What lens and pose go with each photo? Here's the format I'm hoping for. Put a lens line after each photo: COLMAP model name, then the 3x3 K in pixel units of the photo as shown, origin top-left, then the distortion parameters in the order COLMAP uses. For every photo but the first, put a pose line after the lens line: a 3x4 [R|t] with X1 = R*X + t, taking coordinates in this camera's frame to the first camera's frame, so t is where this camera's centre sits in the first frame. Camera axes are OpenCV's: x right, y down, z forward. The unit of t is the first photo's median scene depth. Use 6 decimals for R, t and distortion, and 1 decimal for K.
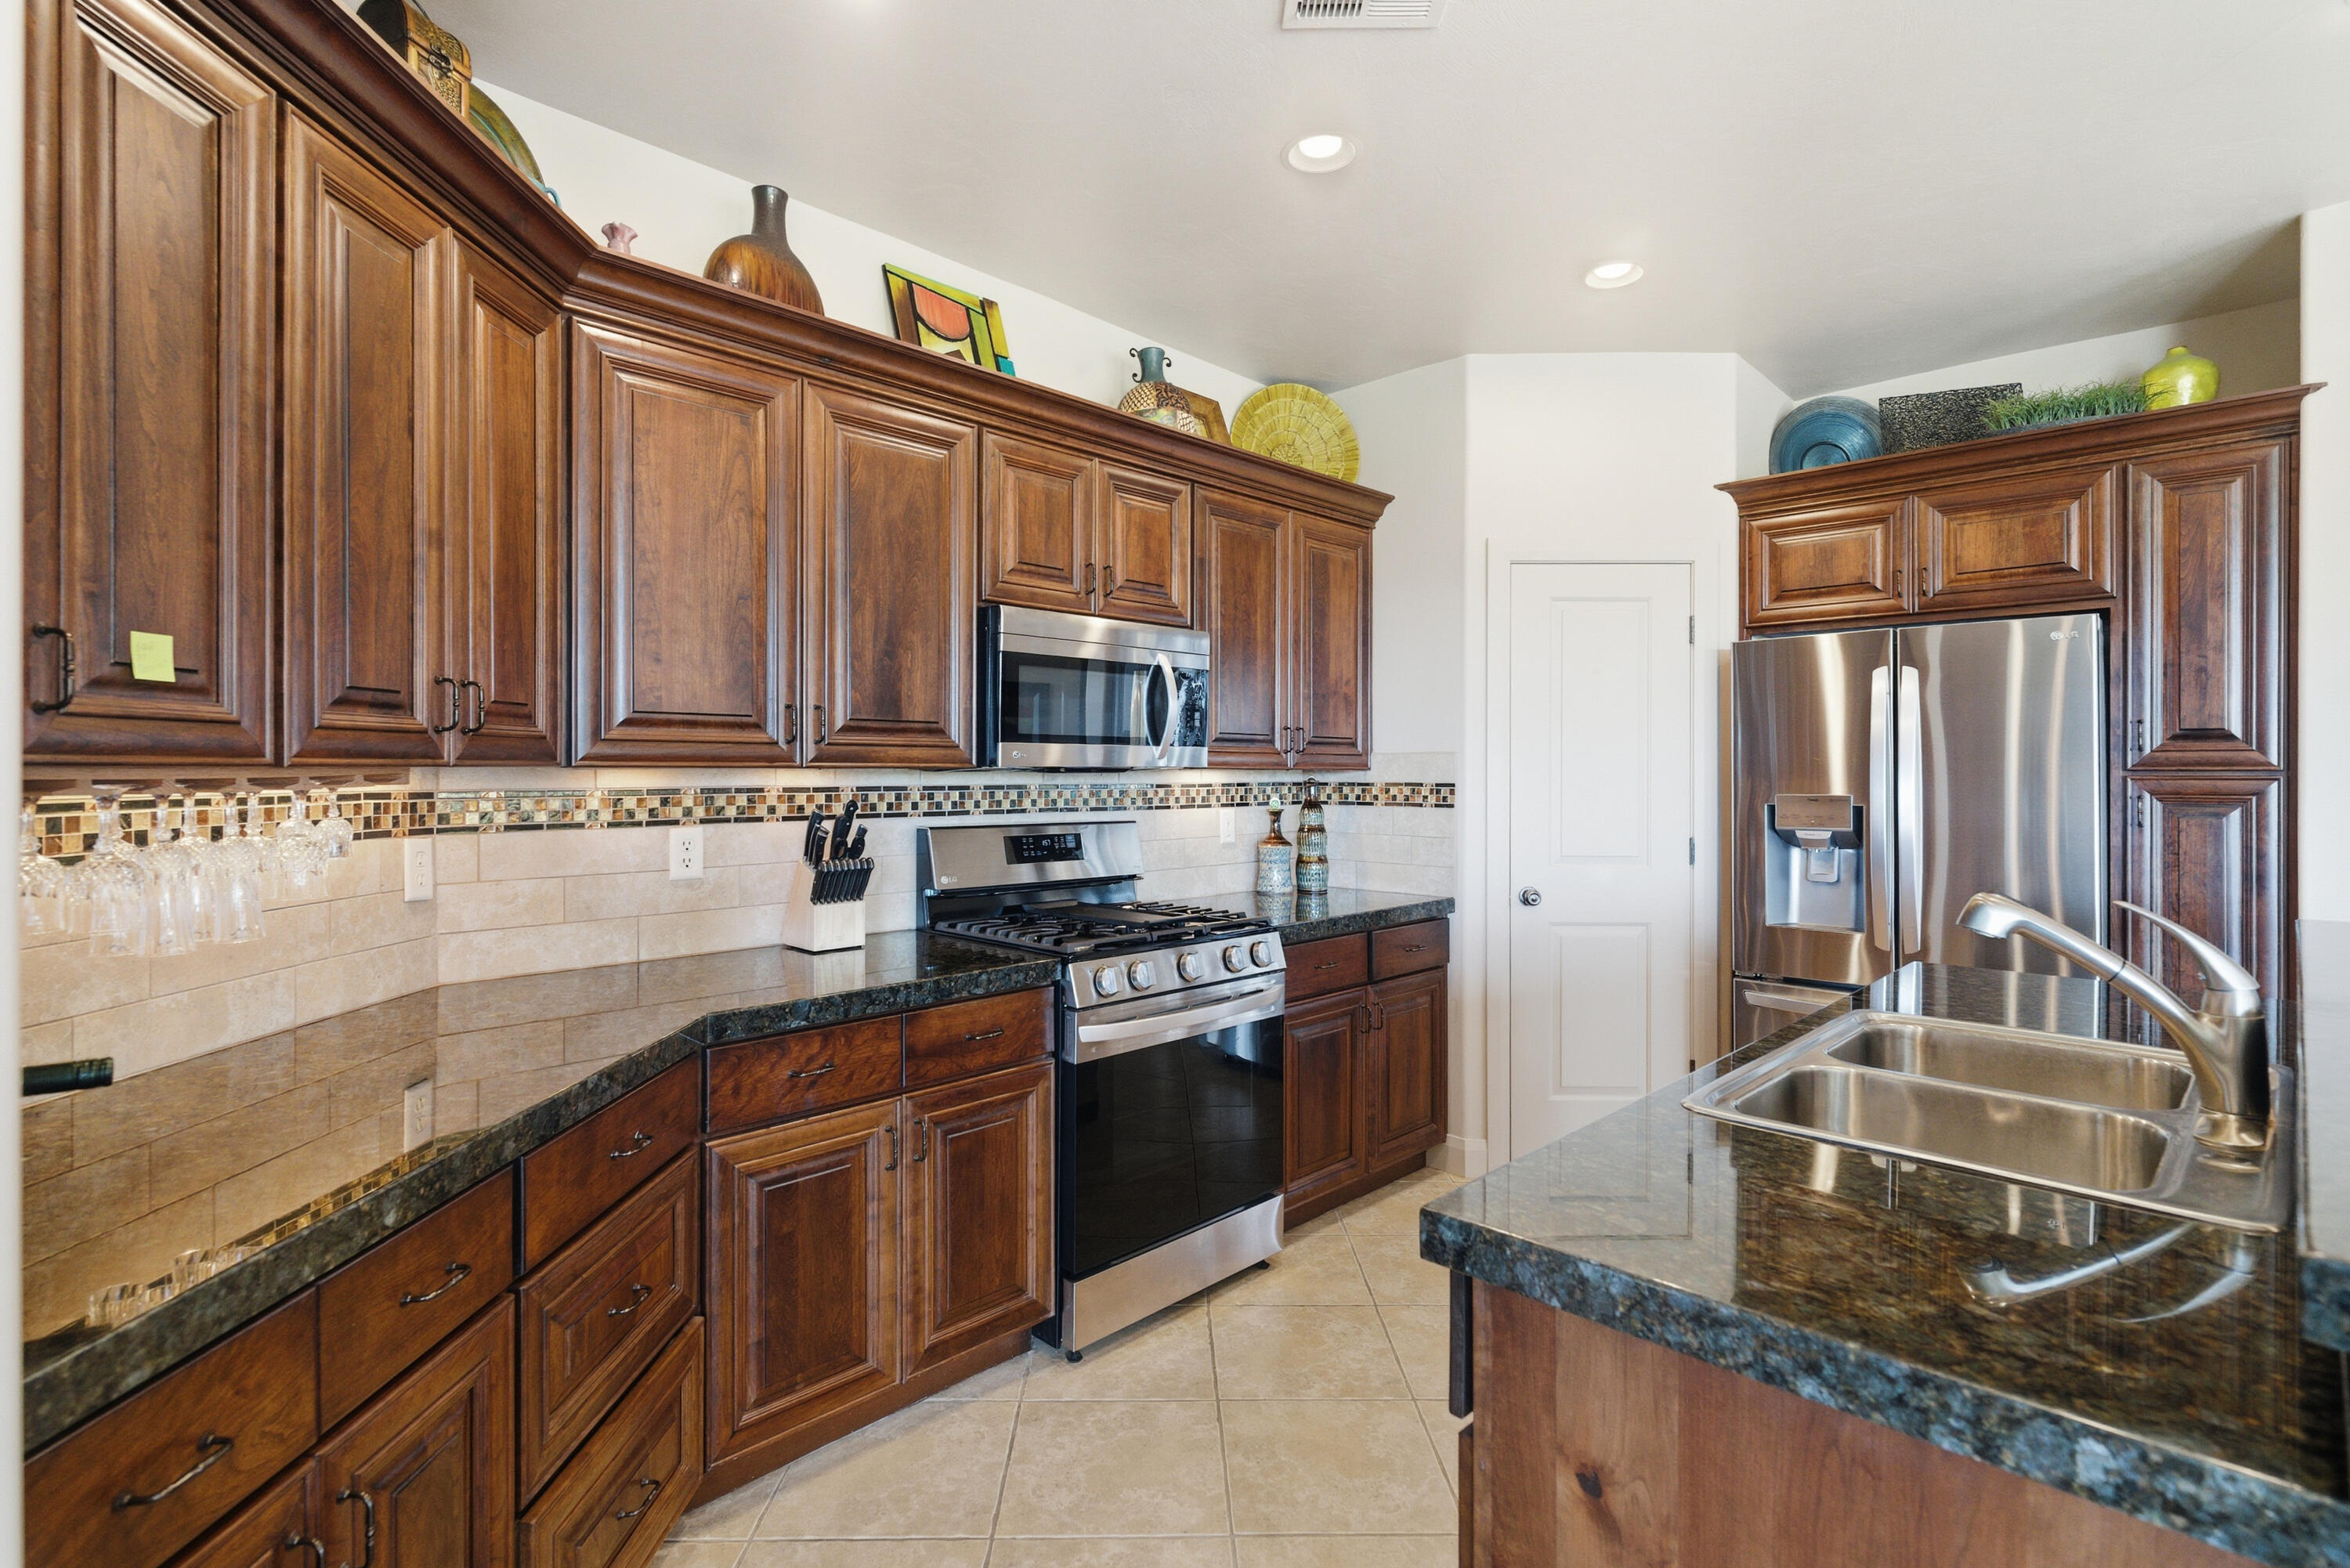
lens RADIAL K [[1096.3, 0, 1179.7], [0, 1096.3, 776.8], [0, 0, 1]] dist [0.002891, -0.000443]
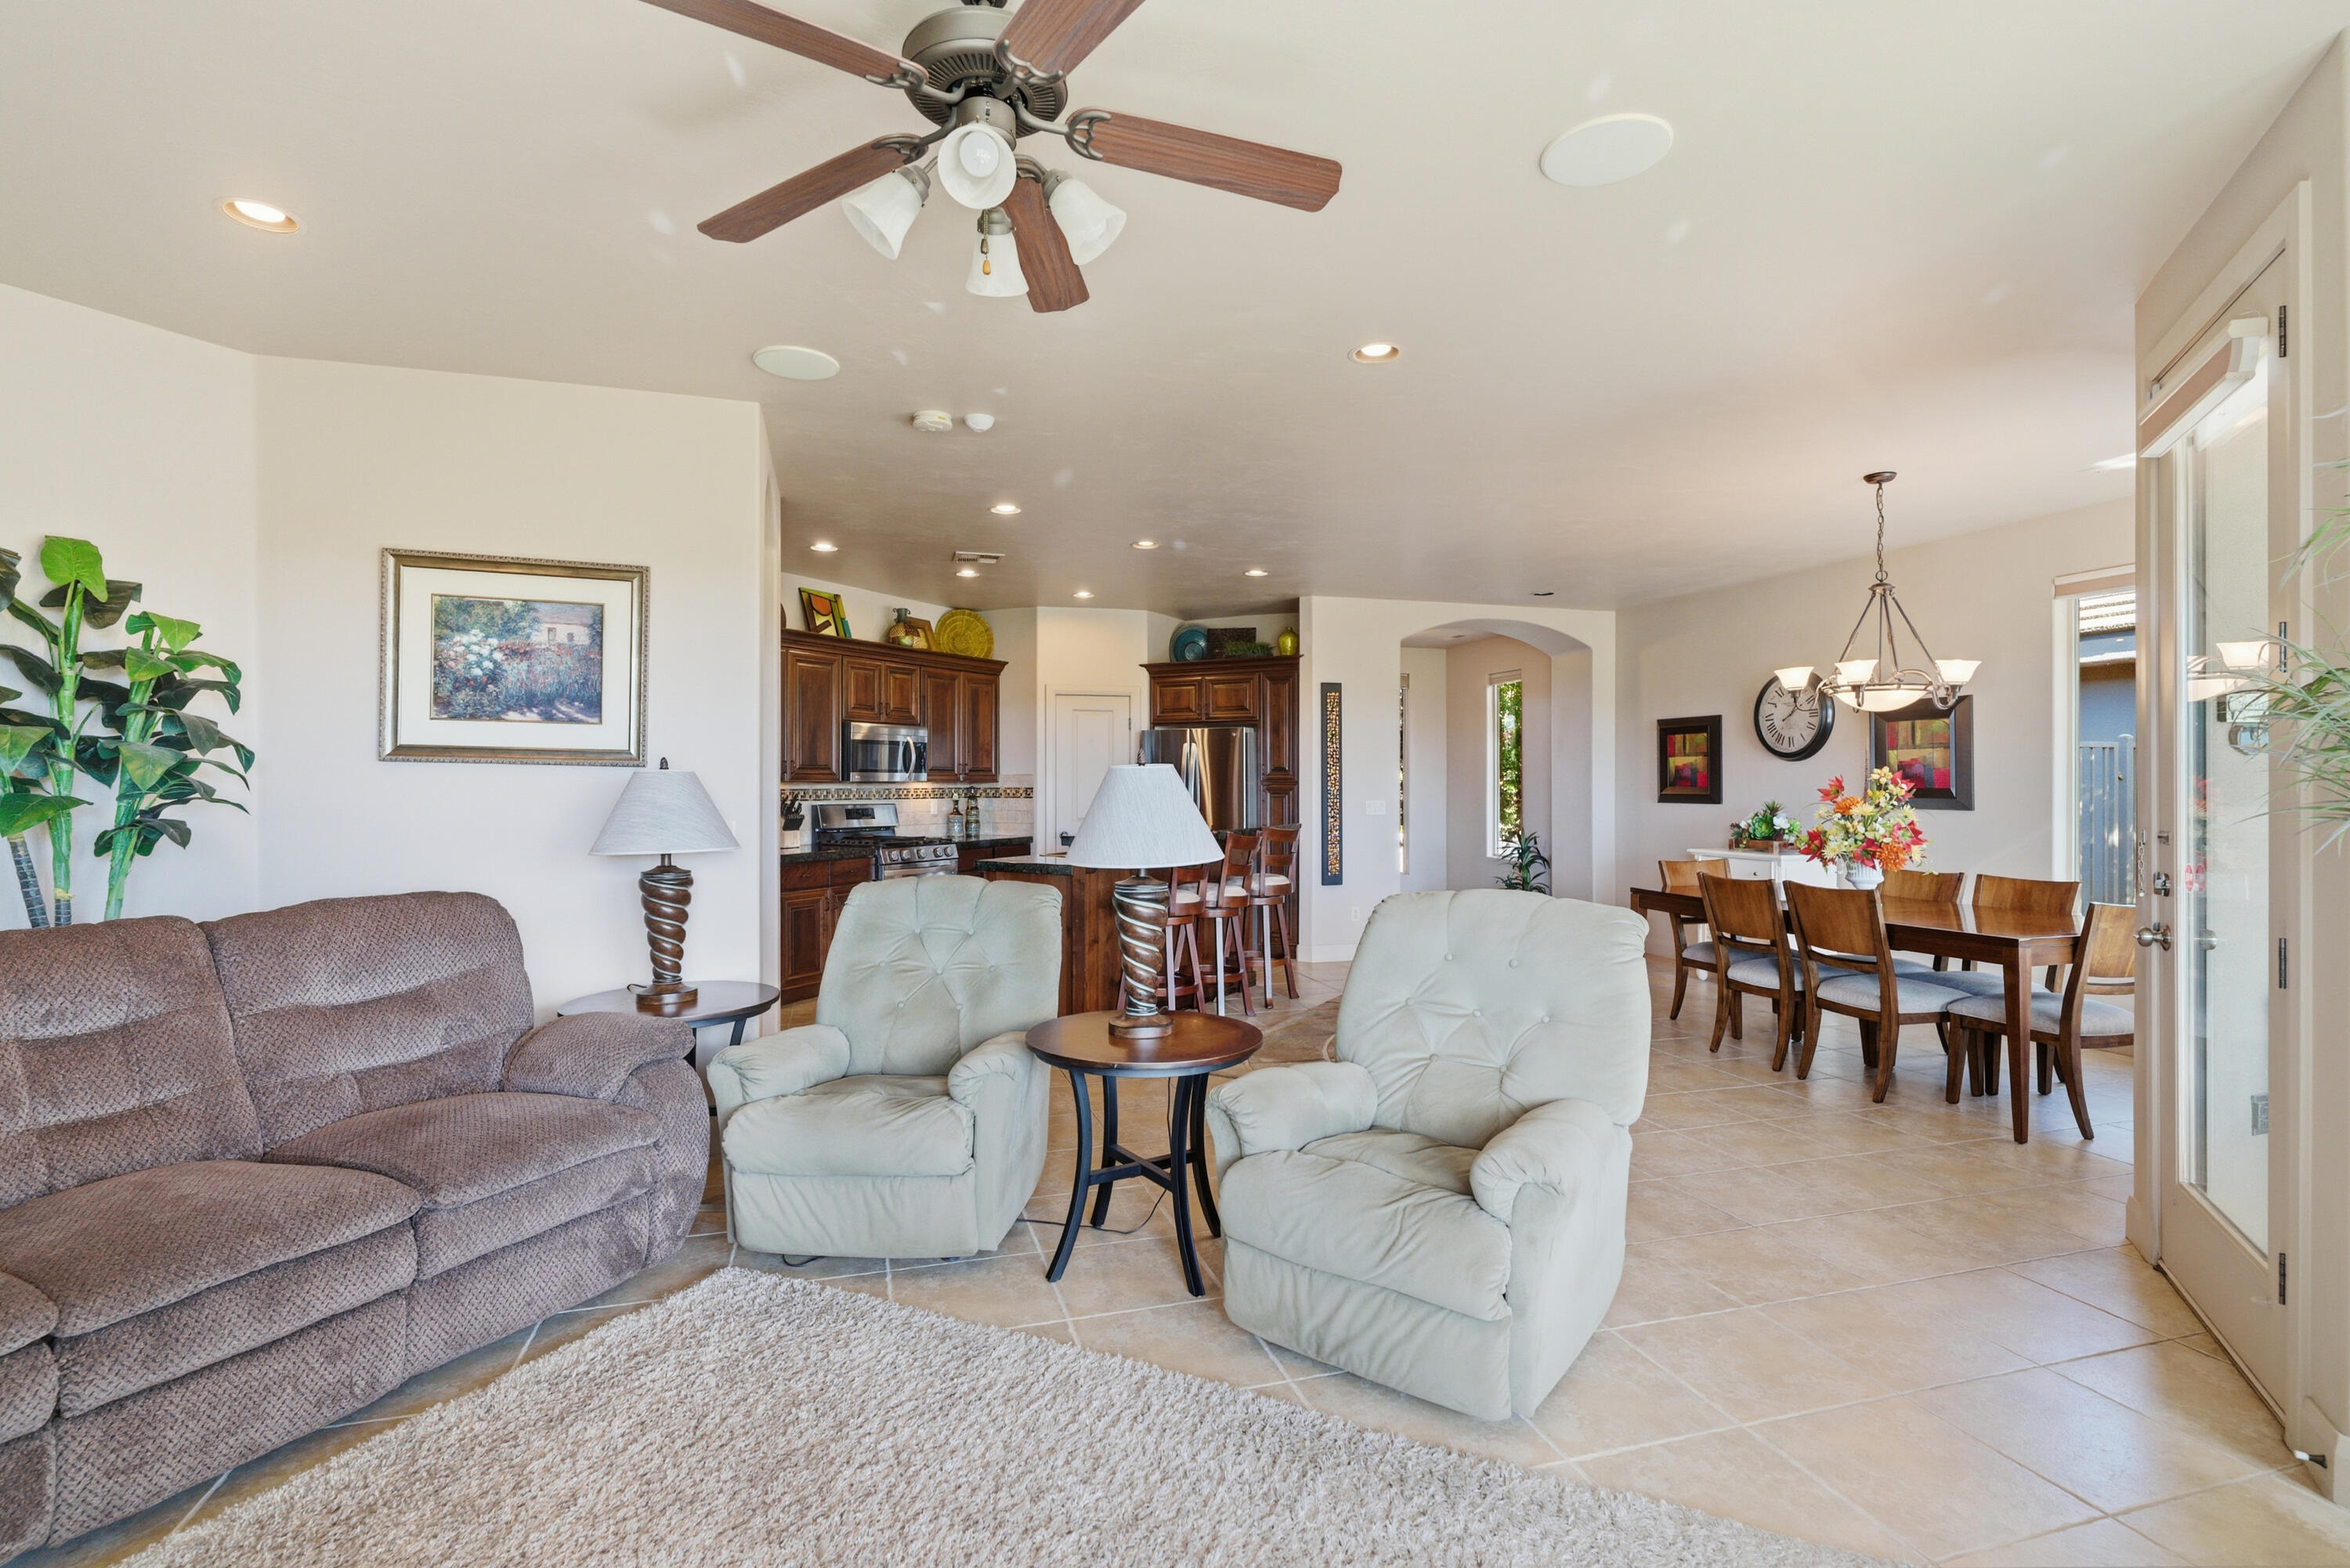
lens RADIAL K [[1096.3, 0, 1195.2], [0, 1096.3, 782.5], [0, 0, 1]] dist [0.002891, -0.000443]
pose [[0.958467, -0.001064, 0.285202, -0.093521], [0.002300, 0.999989, -0.004000, 0.005241], [-0.285195, 0.004490, 0.958459, -1.451805]]
